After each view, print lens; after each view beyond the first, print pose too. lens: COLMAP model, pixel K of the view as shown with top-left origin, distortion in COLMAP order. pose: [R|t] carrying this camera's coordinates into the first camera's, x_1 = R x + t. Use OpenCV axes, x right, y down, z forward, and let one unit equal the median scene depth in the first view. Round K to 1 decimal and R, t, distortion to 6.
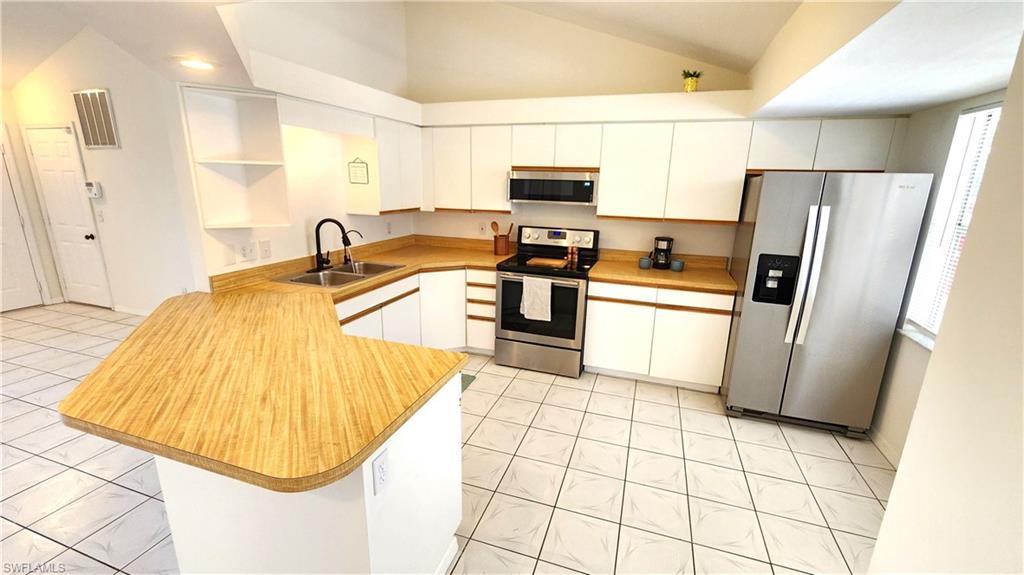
lens RADIAL K [[417.3, 0, 512.8], [0, 417.3, 289.5], [0, 0, 1]] dist [-0.016172, 0.000183]
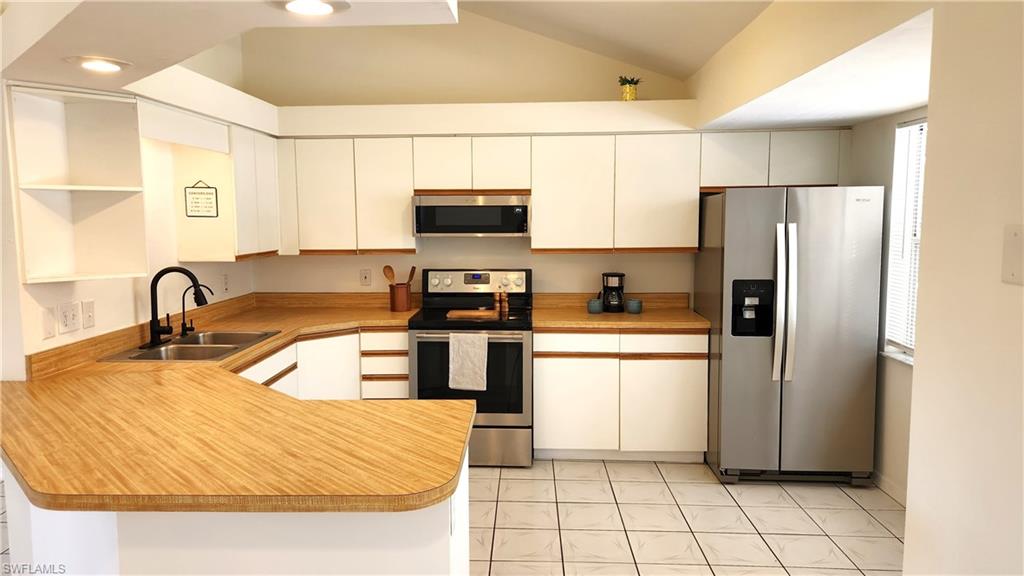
lens RADIAL K [[684.2, 0, 506.8], [0, 684.2, 282.4], [0, 0, 1]] dist [0.023637, -0.019175]
pose [[0.958705, -0.055351, 0.278963, -0.242561], [0.097436, 0.985441, -0.139327, 0.067477], [-0.267190, 0.160755, 0.950141, -0.224575]]
